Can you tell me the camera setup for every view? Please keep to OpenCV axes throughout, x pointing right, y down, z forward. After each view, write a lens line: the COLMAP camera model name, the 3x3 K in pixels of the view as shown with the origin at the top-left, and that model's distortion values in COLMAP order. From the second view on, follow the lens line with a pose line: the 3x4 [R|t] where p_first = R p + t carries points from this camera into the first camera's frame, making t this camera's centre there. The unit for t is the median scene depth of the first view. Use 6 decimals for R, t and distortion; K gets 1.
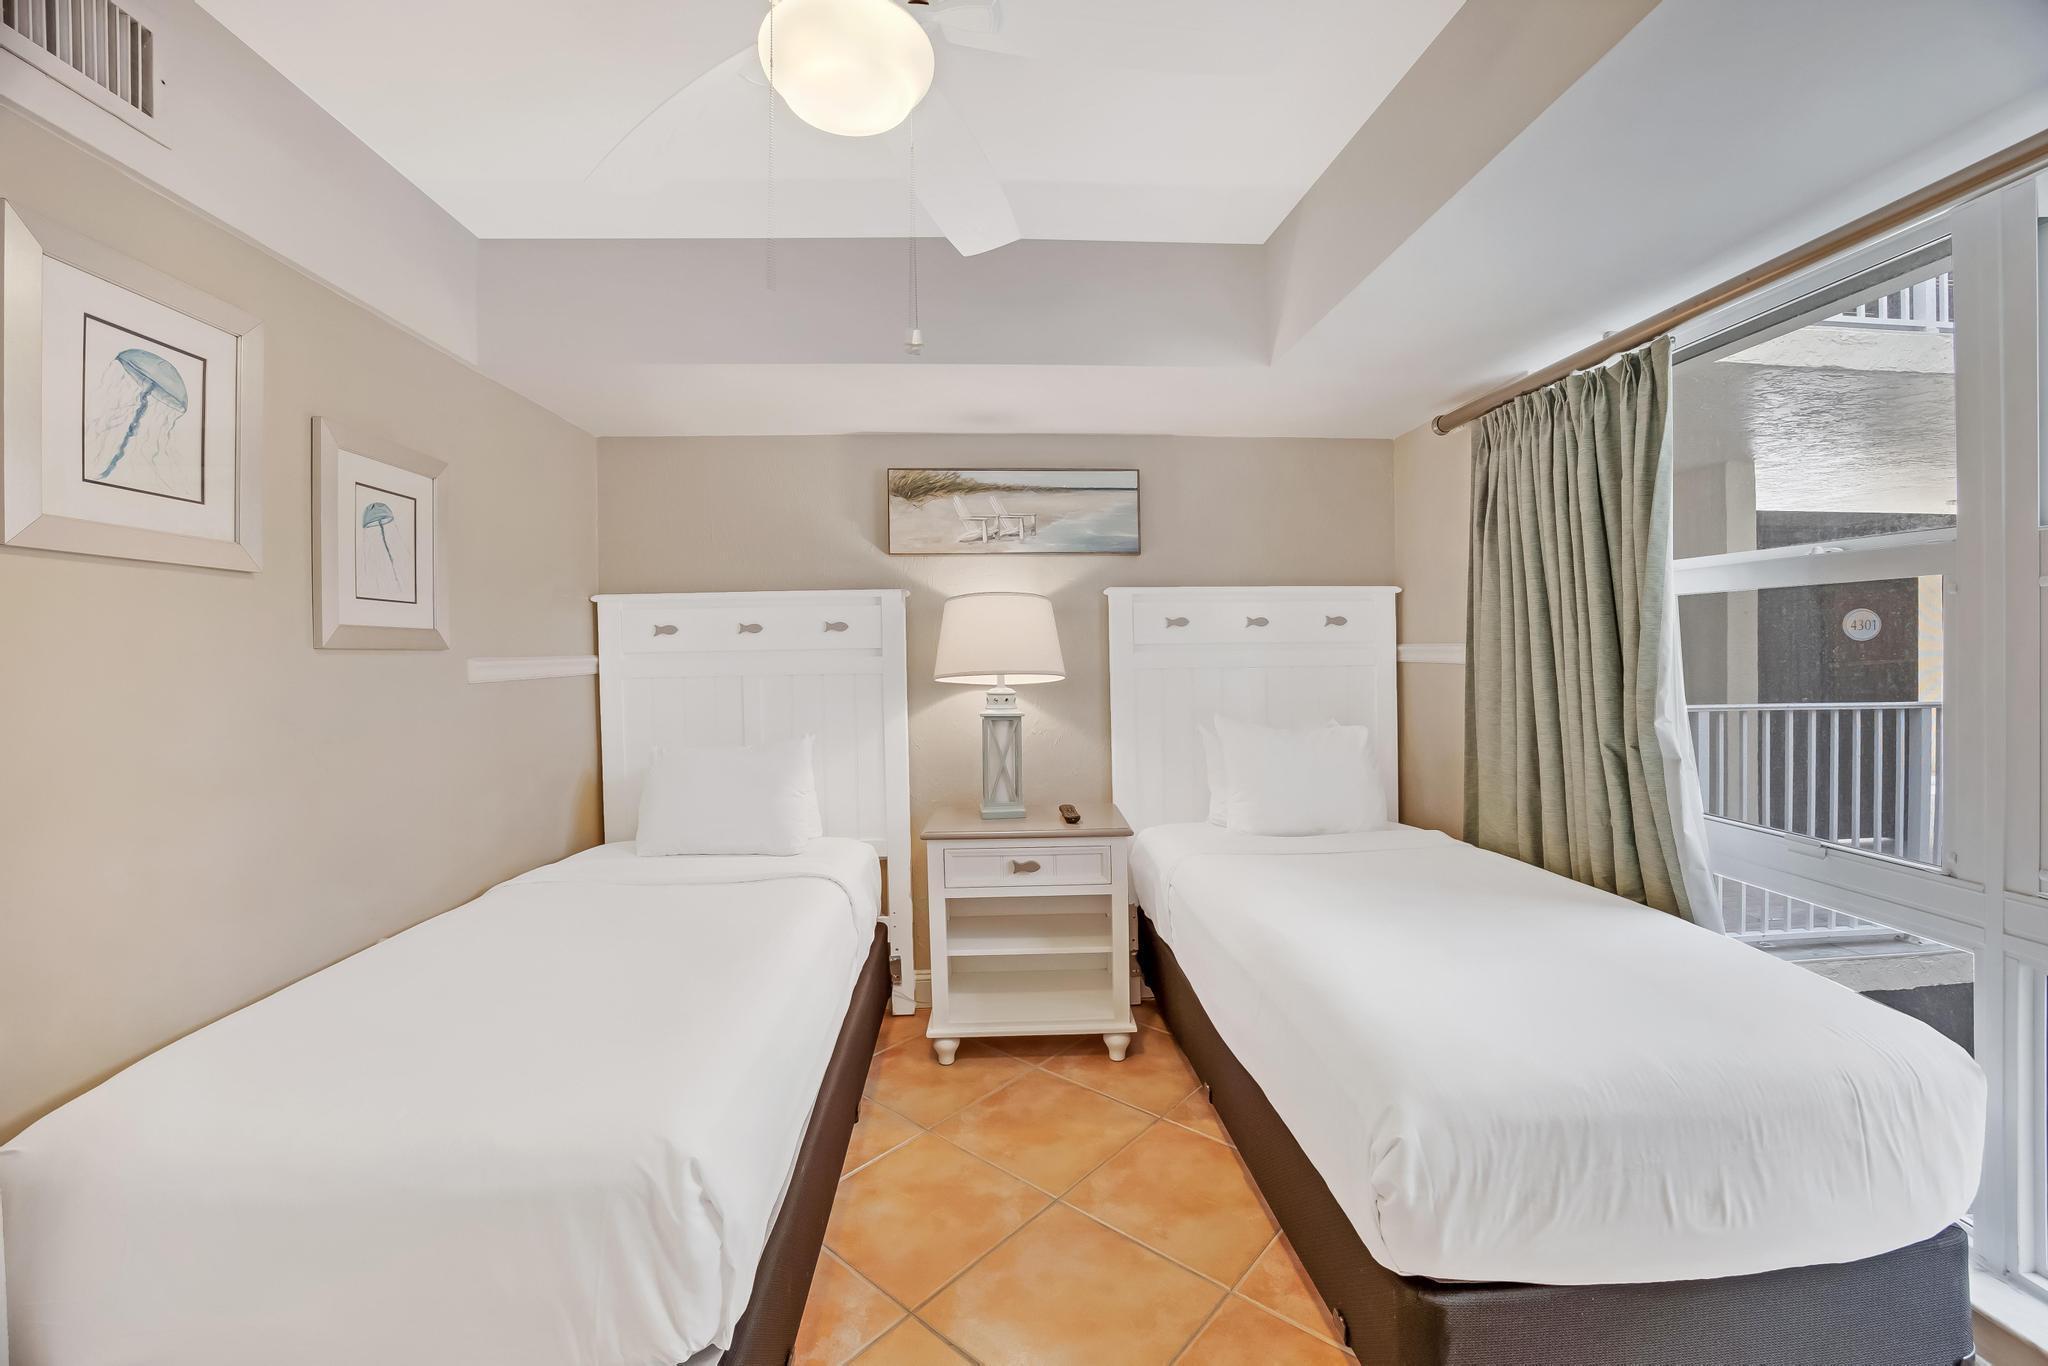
lens RADIAL K [[898.6, 0, 1022.5], [0, 898.6, 668.6], [0, 0, 1]] dist [-0.001496, 0.000334]
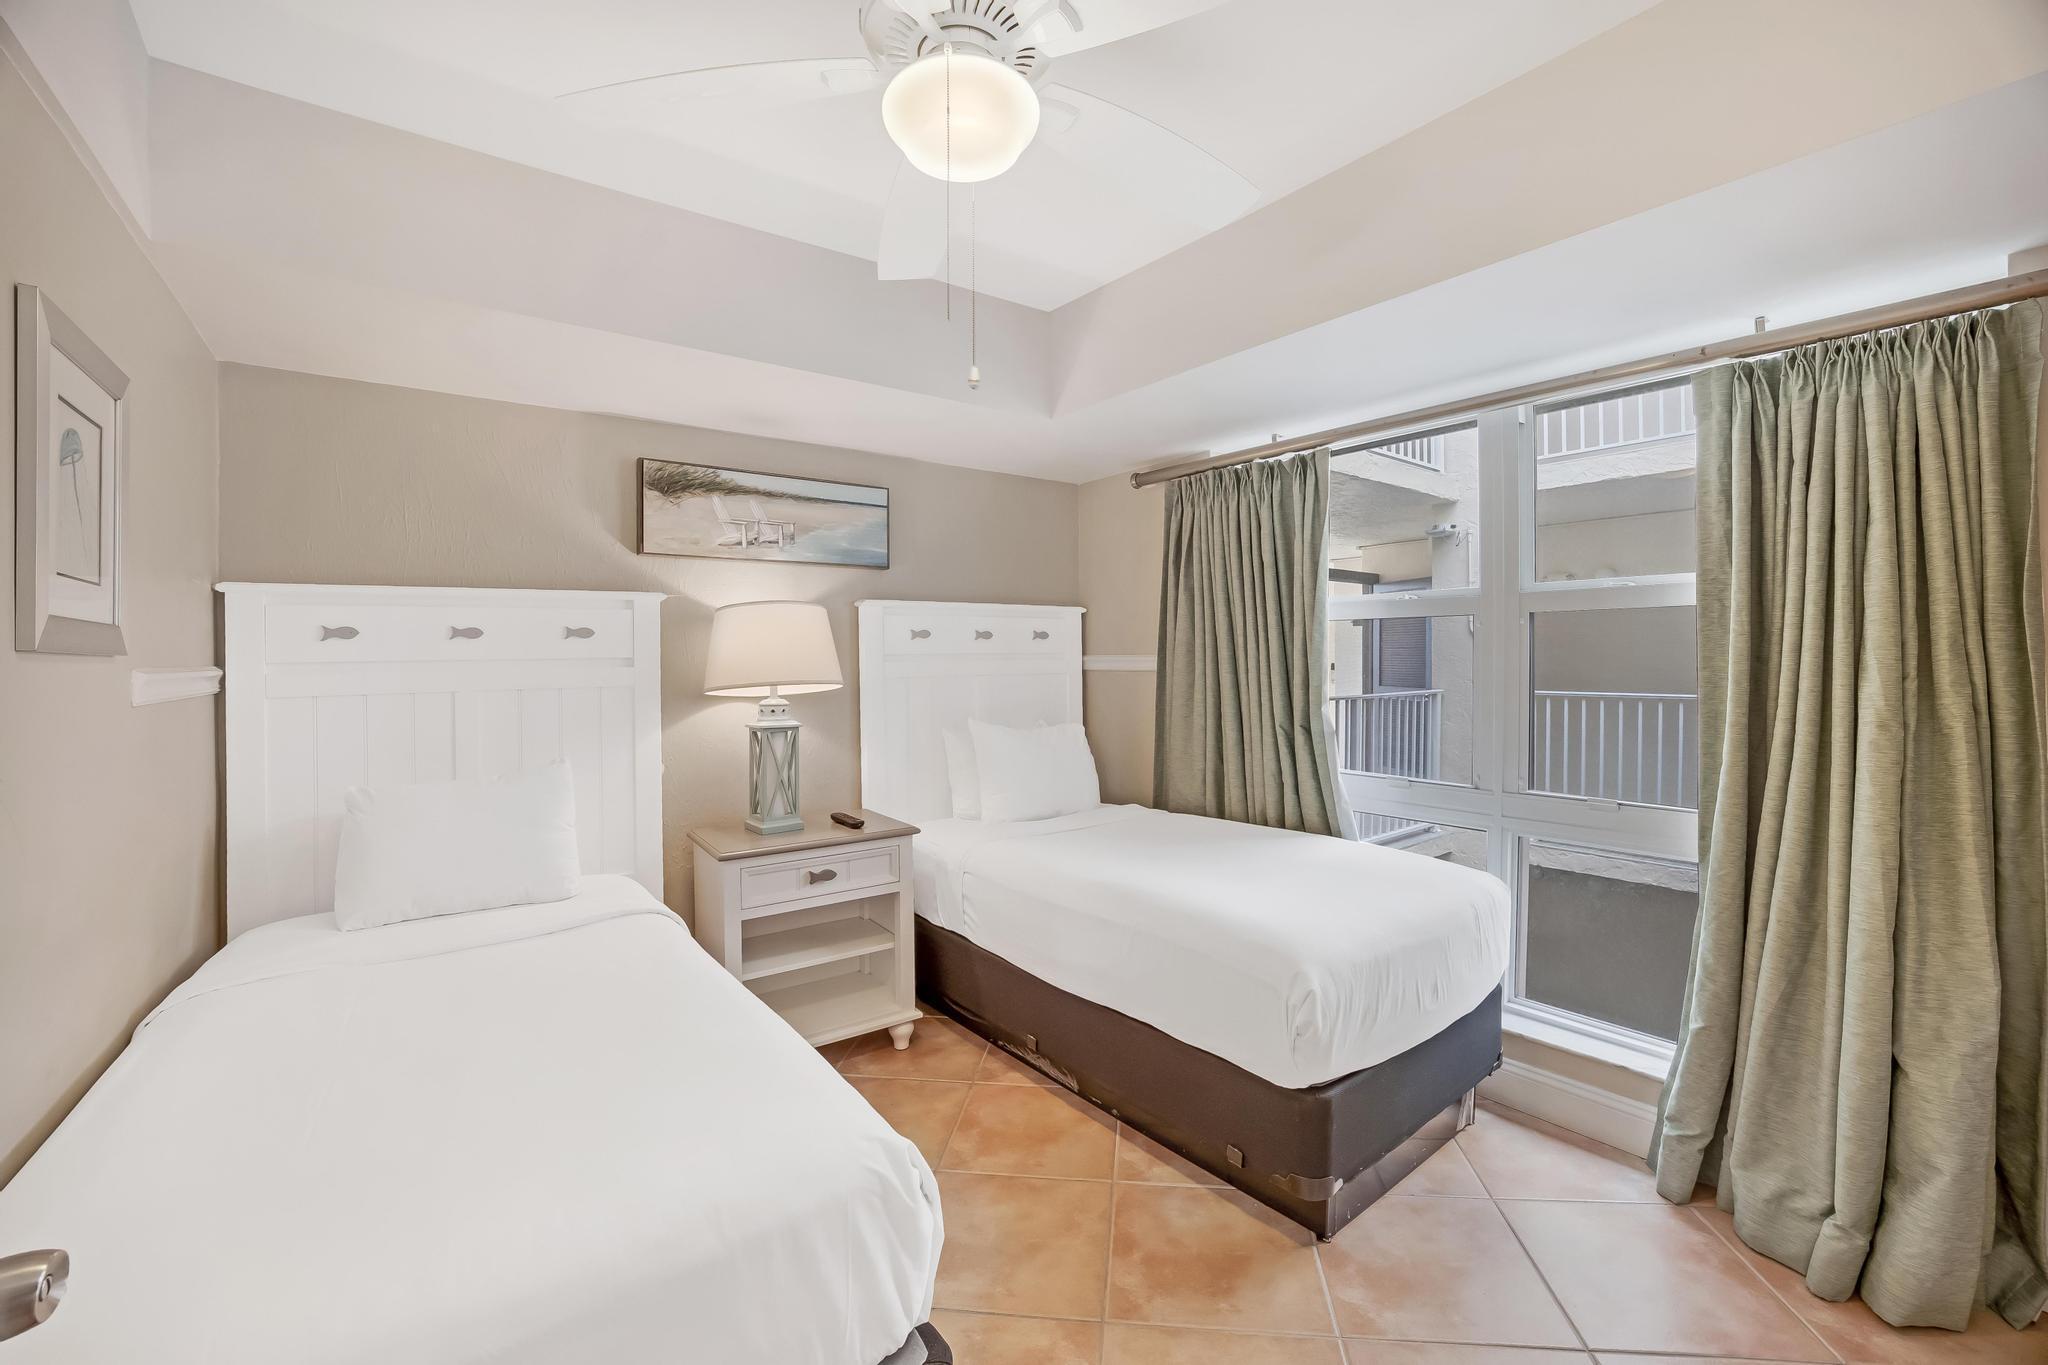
lens RADIAL K [[922.7, 0, 1064.8], [0, 922.7, 681.2], [0, 0, 1]] dist [0.023317, 0.000242]
pose [[0.815072, -0.013420, 0.579204, -0.365153], [0.016332, 0.999867, 0.000184, 0.007667], [-0.579130, 0.009309, 0.815182, 0.000990]]
